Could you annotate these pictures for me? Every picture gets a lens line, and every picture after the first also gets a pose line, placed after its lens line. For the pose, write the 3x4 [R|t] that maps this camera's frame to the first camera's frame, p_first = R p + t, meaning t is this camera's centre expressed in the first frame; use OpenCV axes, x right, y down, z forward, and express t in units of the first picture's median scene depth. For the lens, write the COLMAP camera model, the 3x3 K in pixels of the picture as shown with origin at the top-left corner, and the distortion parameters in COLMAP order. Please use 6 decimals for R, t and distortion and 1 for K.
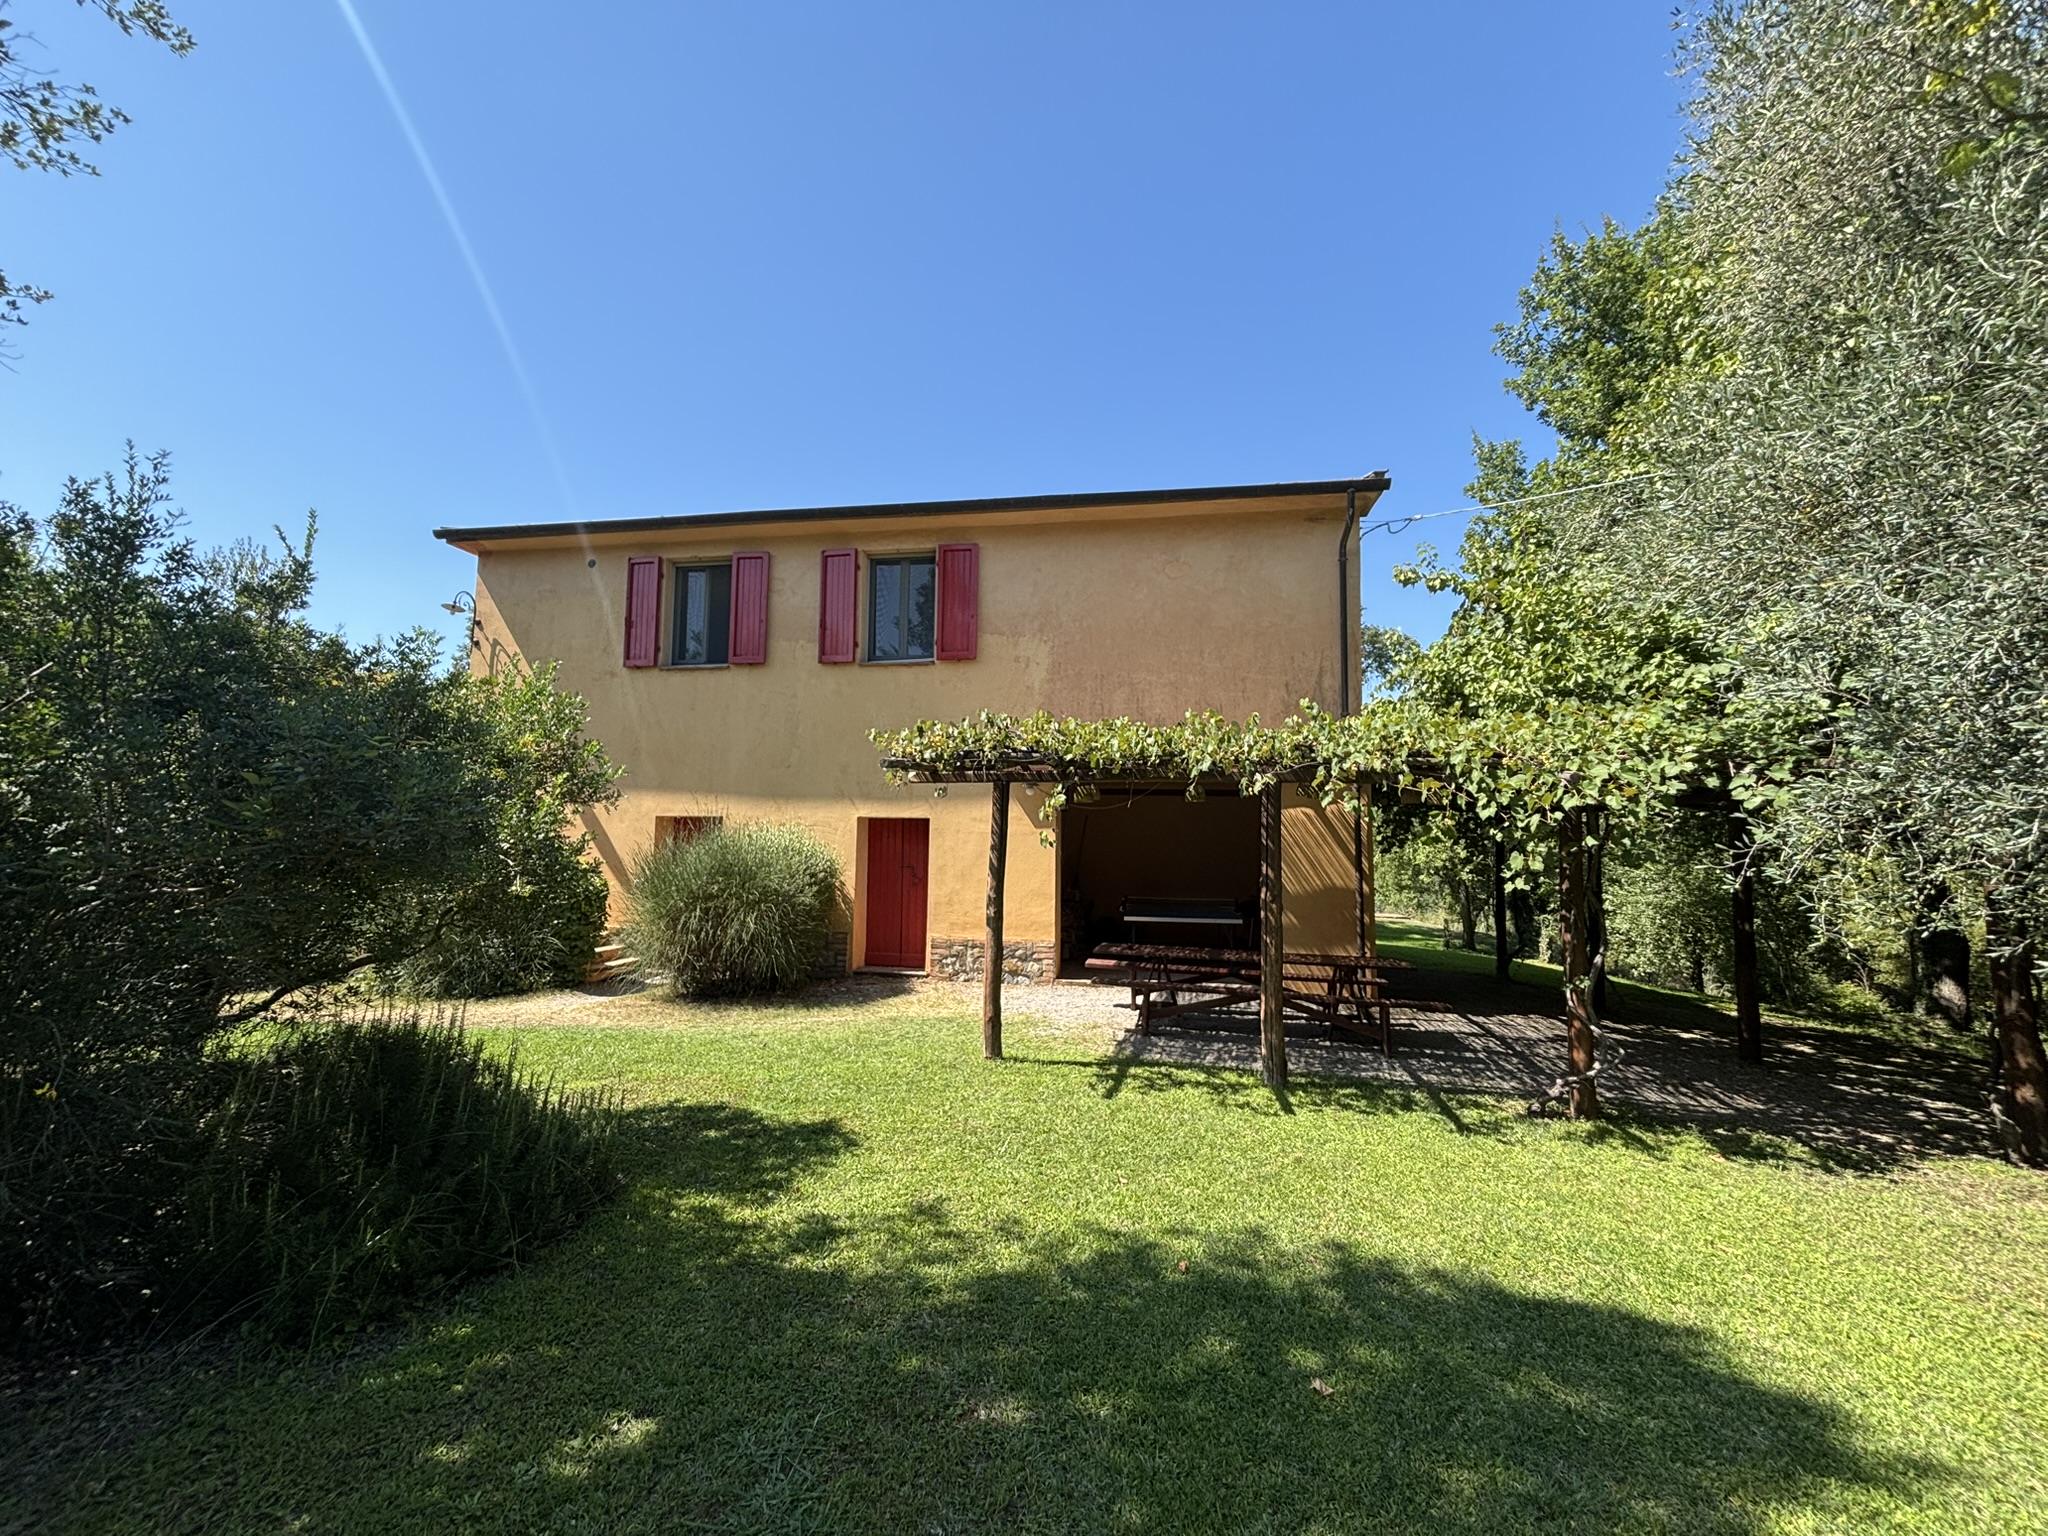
lens RADIAL K [[823.7, 0, 1027.5], [0, 823.7, 772.6], [0, 0, 1]] dist [-0.009505, -0.000323]
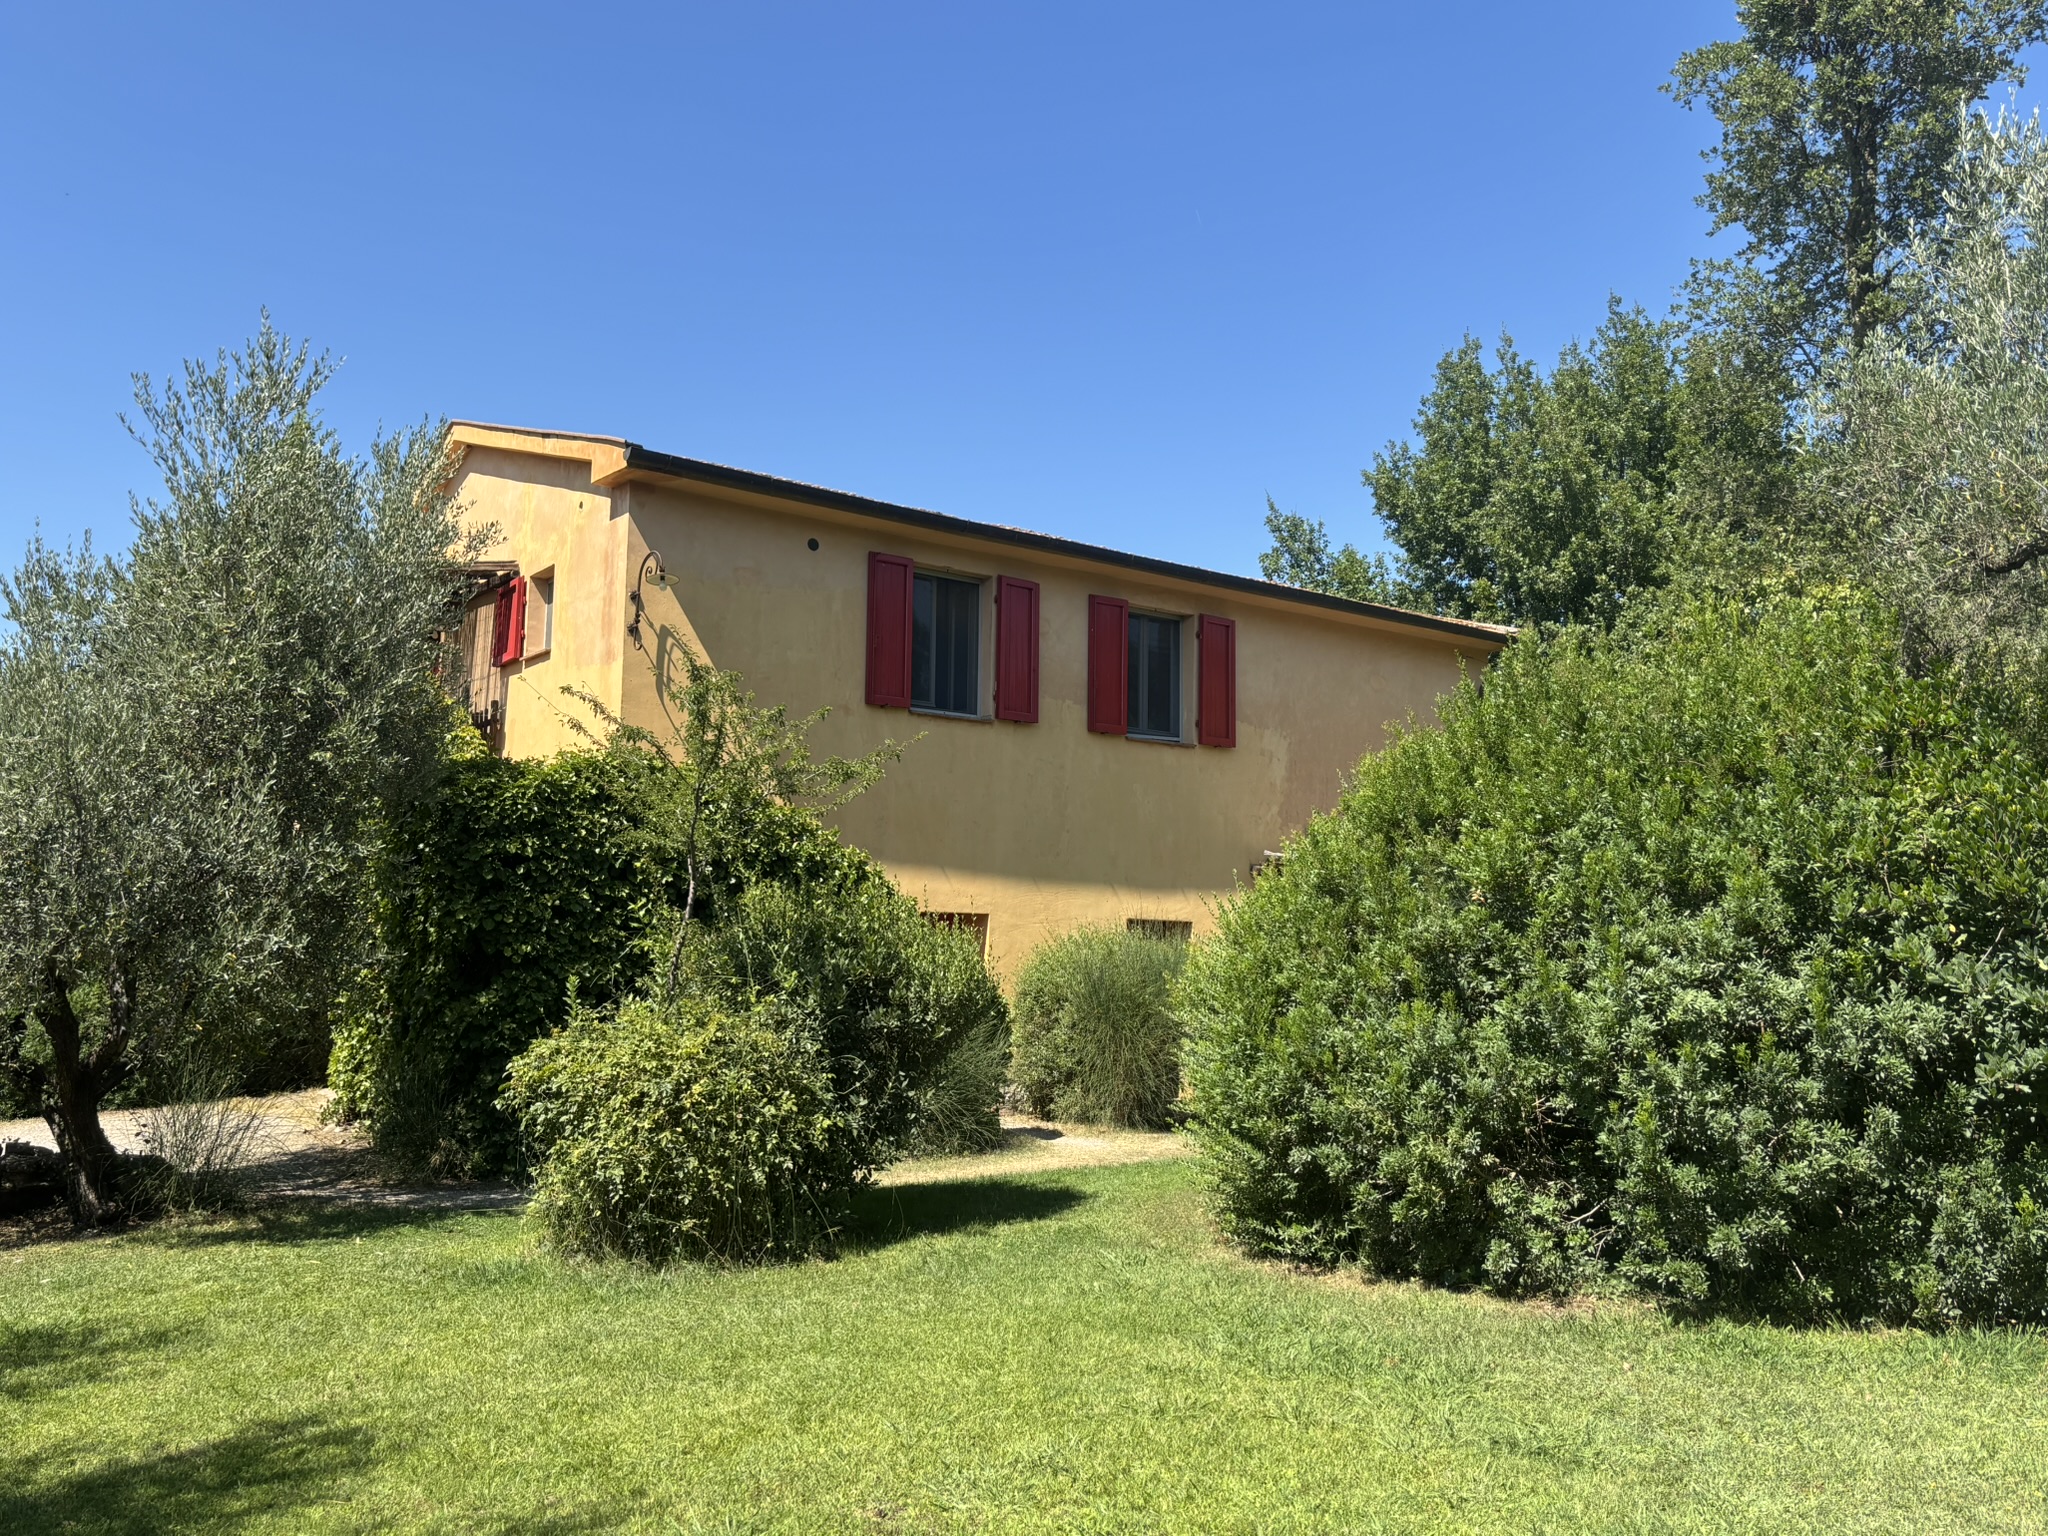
lens RADIAL K [[1583.0, 0, 1025.1], [0, 1583.0, 764.6], [0, 0, 1]] dist [0.017533, 0.000819]
pose [[0.689367, 0.080617, 0.719912, -1.446174], [-0.066822, 0.996628, -0.047618, -0.019124], [-0.721324, -0.015280, 0.692430, -0.055132]]
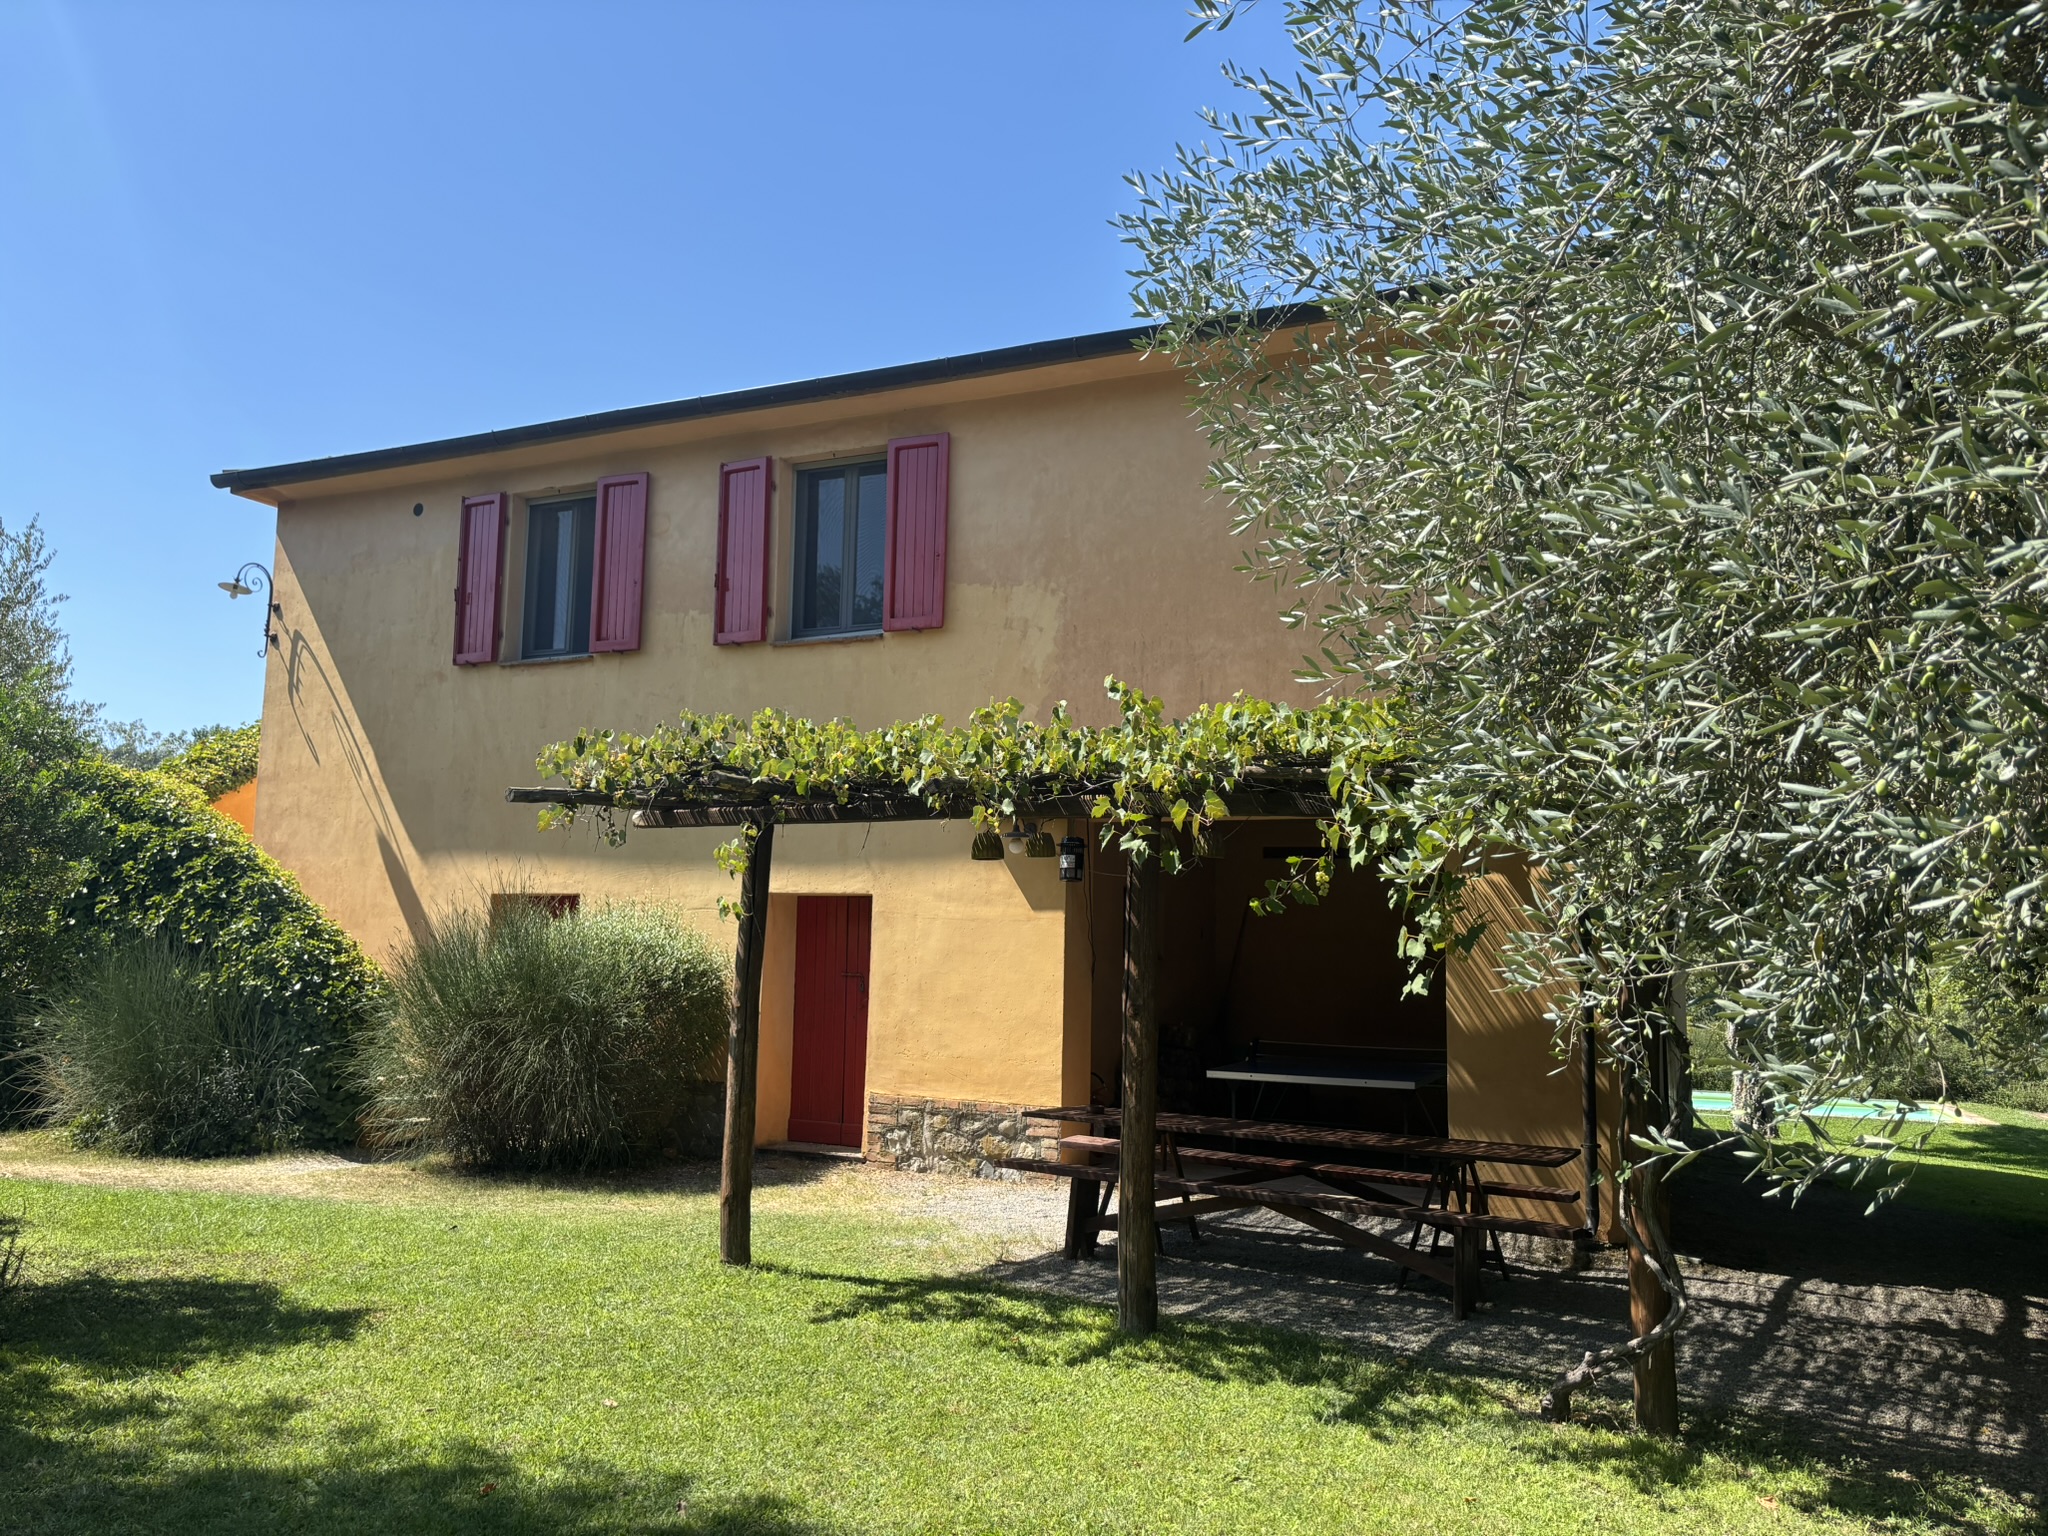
lens RADIAL K [[1558.9, 0, 1020.2], [0, 1558.9, 777.2], [0, 0, 1]] dist [-0.001253, 0.019237]
pose [[0.961368, -0.024582, -0.274166, 0.286864], [0.016900, 0.999397, -0.030346, 0.005458], [0.274746, 0.024541, 0.961204, -0.062309]]
